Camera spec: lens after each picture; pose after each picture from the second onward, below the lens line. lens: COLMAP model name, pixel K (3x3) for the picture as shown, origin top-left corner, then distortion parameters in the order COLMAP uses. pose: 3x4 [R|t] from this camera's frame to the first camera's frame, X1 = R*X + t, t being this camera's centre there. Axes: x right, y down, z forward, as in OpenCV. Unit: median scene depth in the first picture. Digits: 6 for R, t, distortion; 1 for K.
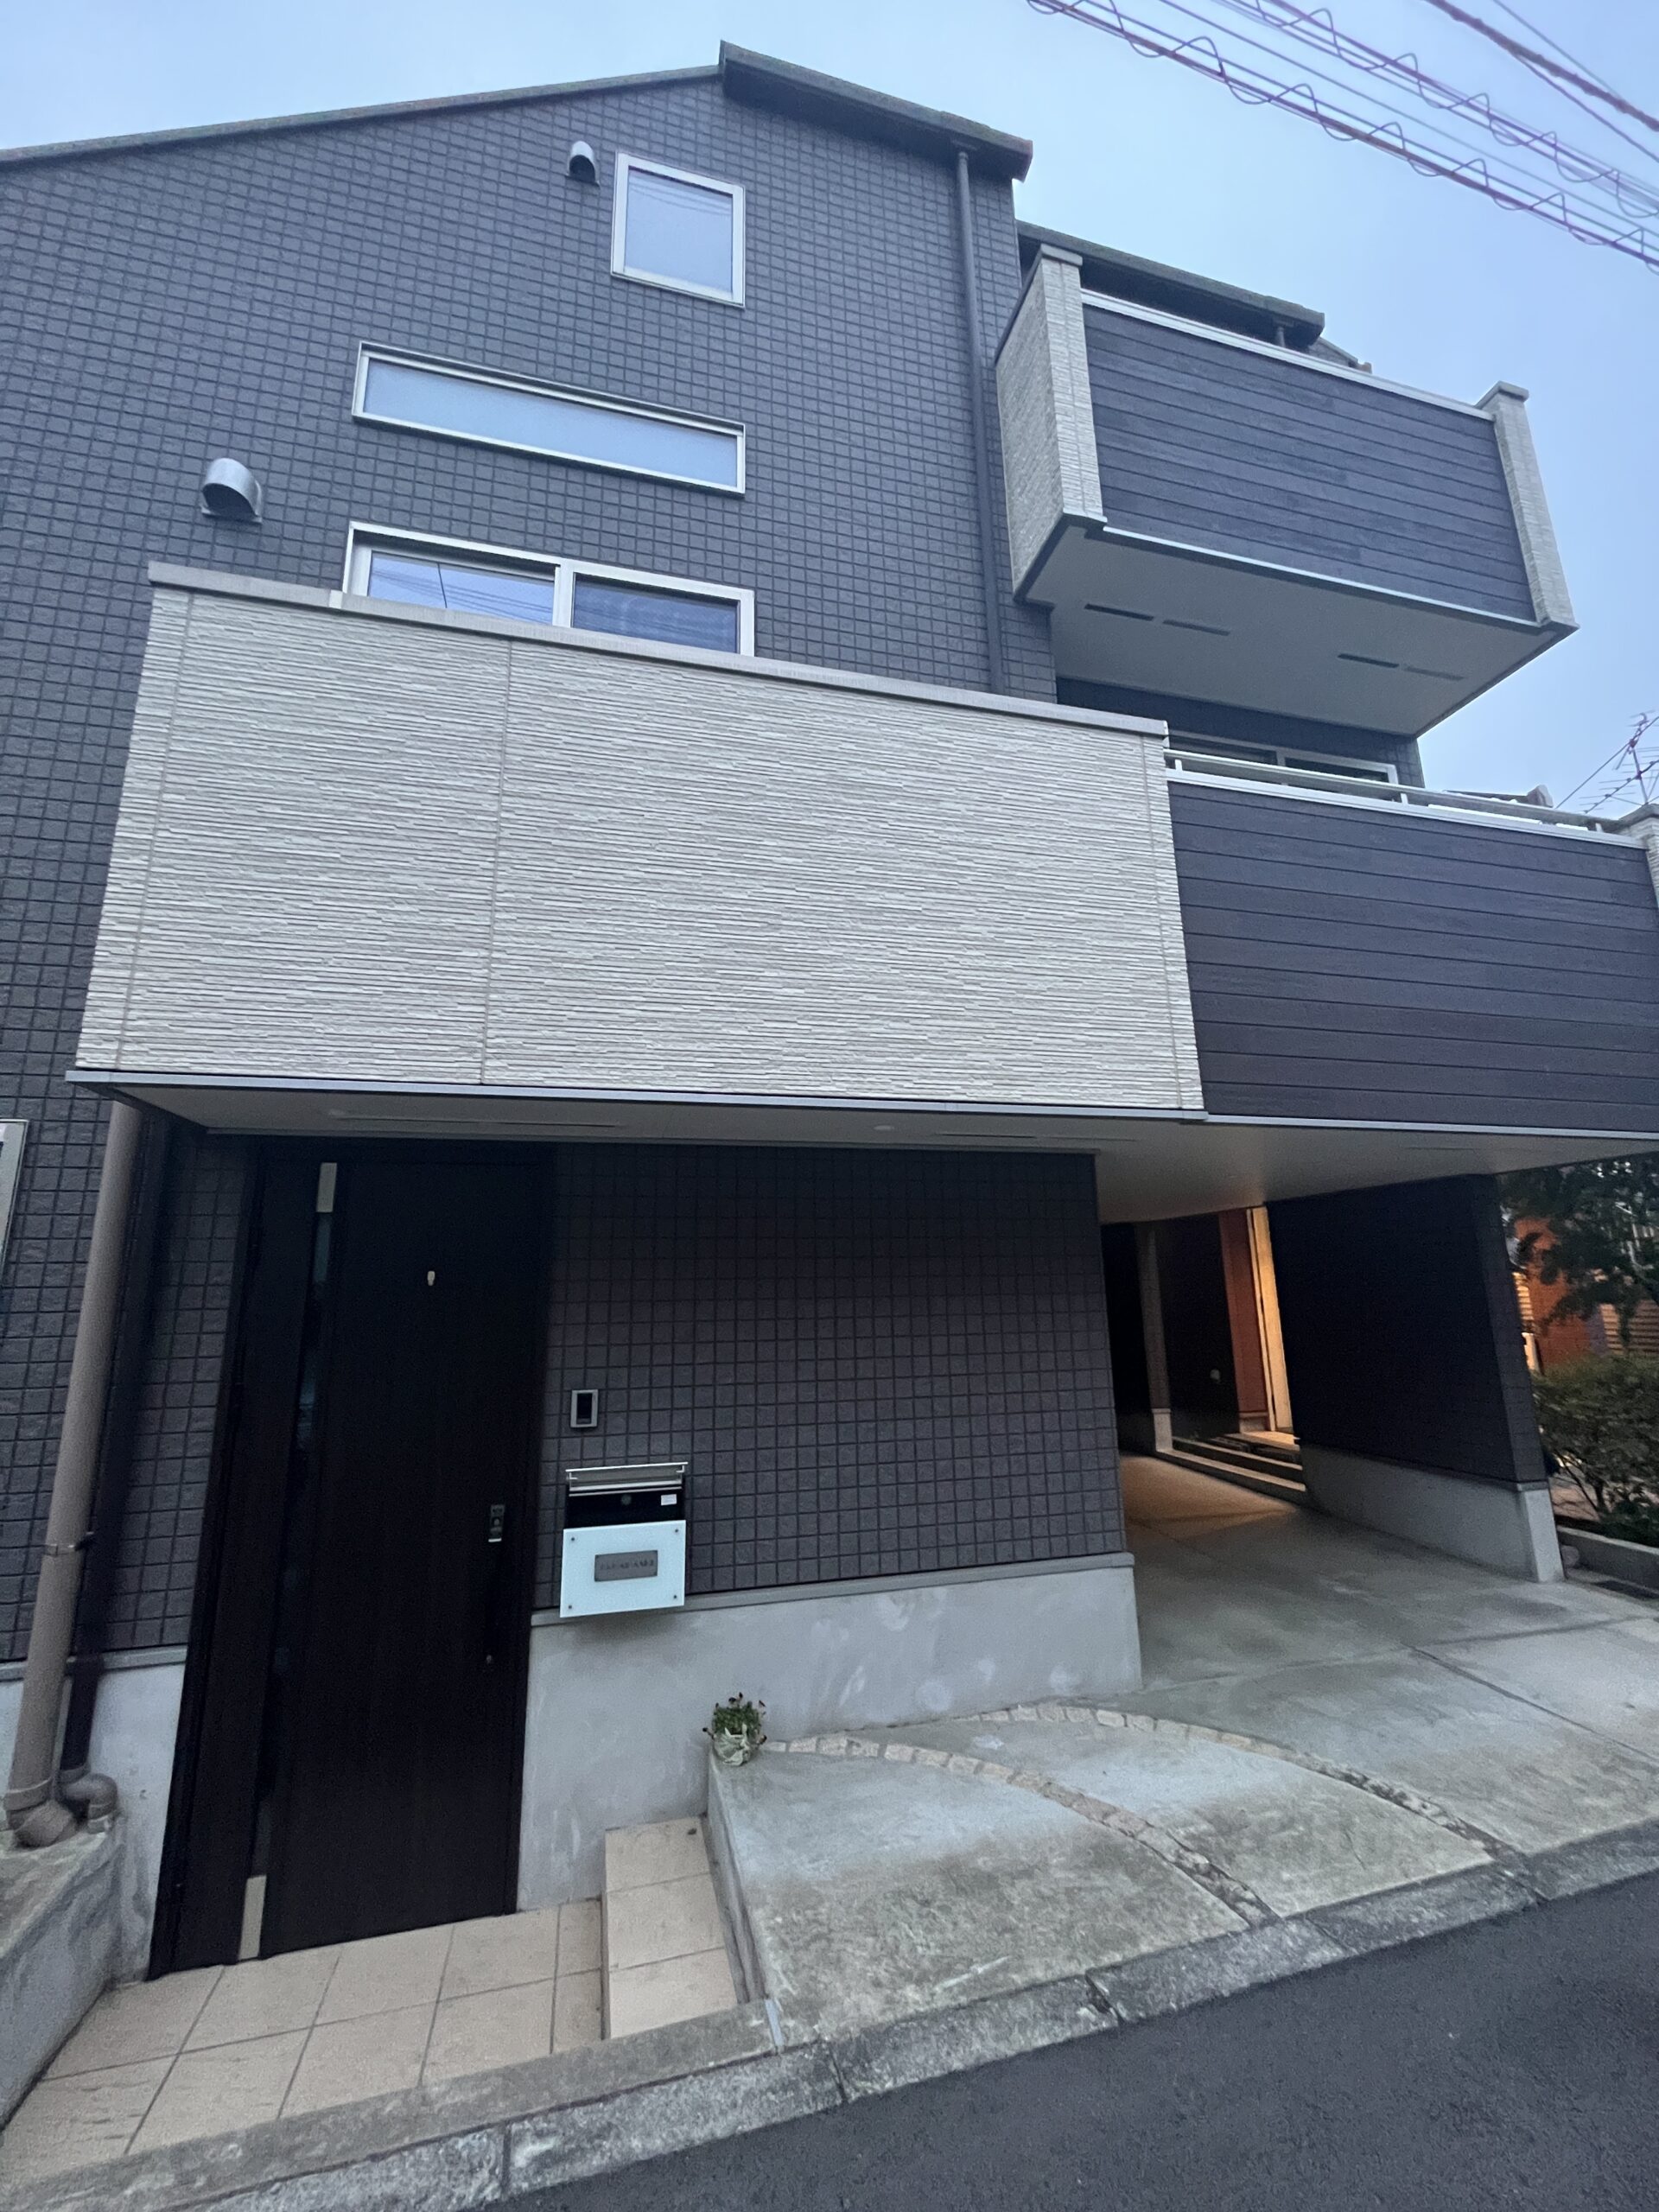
lens RADIAL K [[876.1, 0, 829.5], [0, 876.1, 1106.0], [0, 0, 1]] dist [-0.001558, -0.000204]
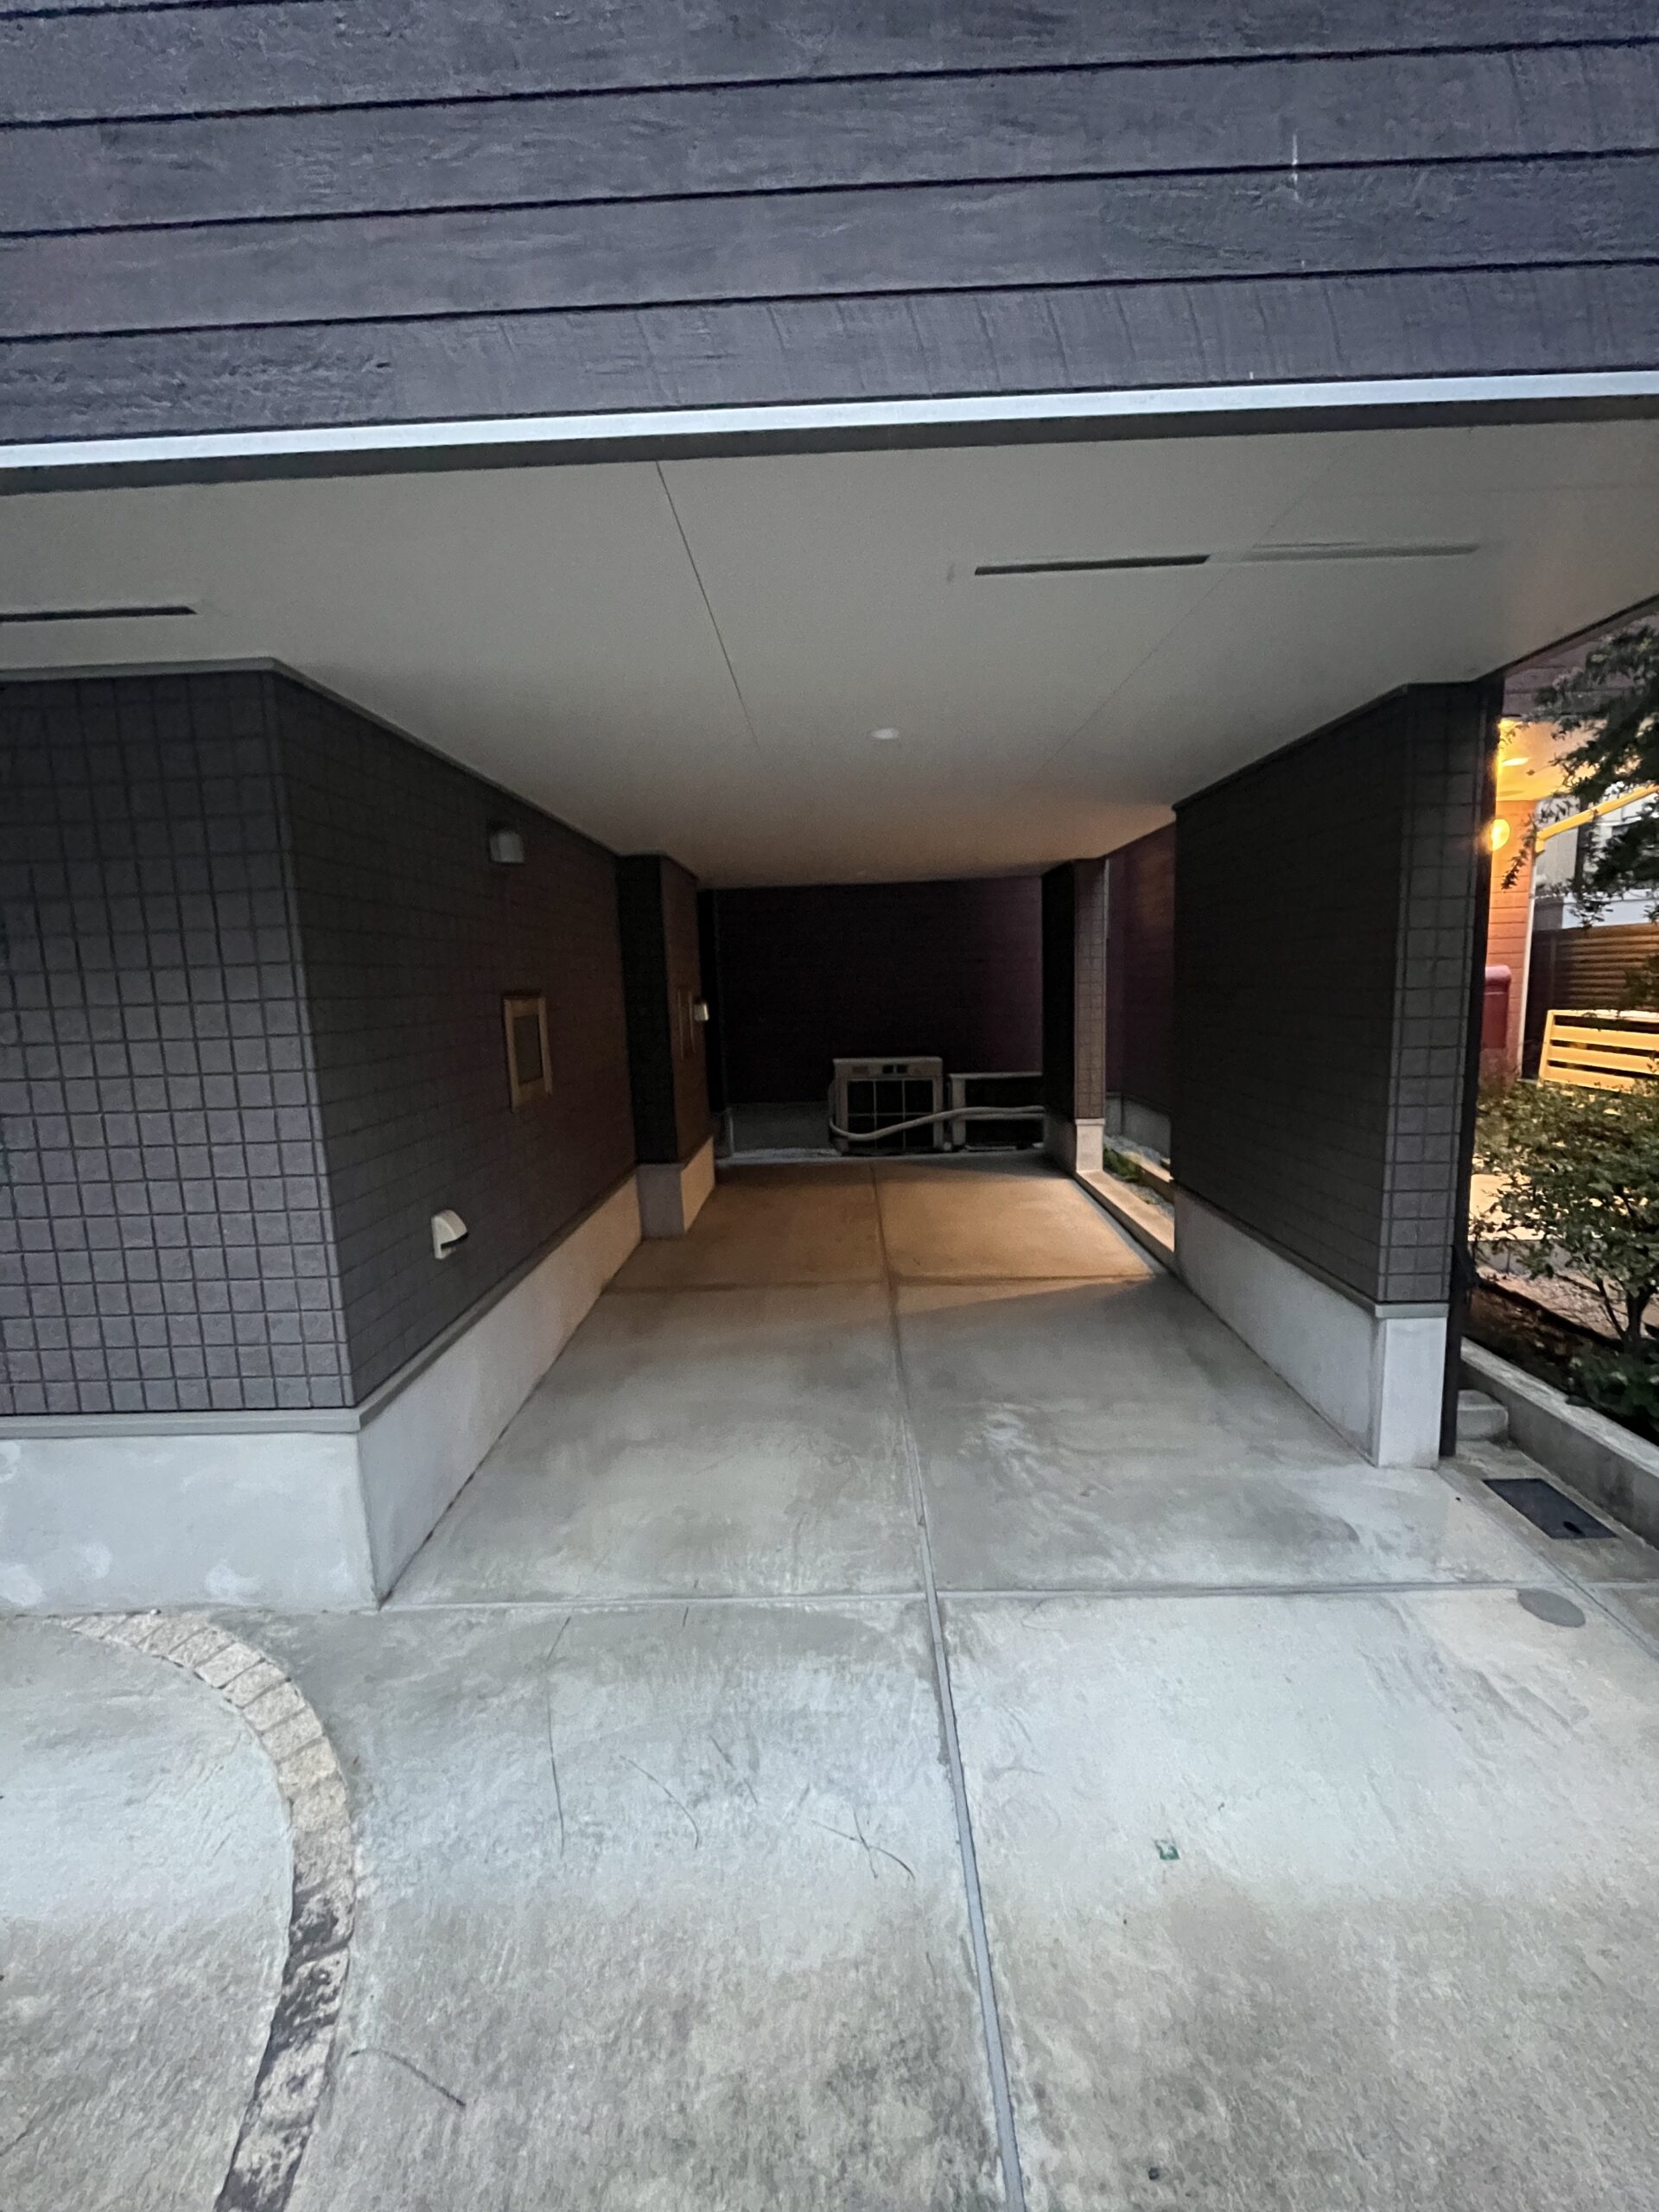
lens RADIAL K [[876.1, 0, 829.5], [0, 876.1, 1106.0], [0, 0, 1]] dist [-0.001558, -0.000204]
pose [[0.965117, 0.018162, -0.261189, 0.798231], [0.074349, 0.937512, 0.339916, 0.153289], [0.251041, -0.347478, 0.903458, 0.637634]]
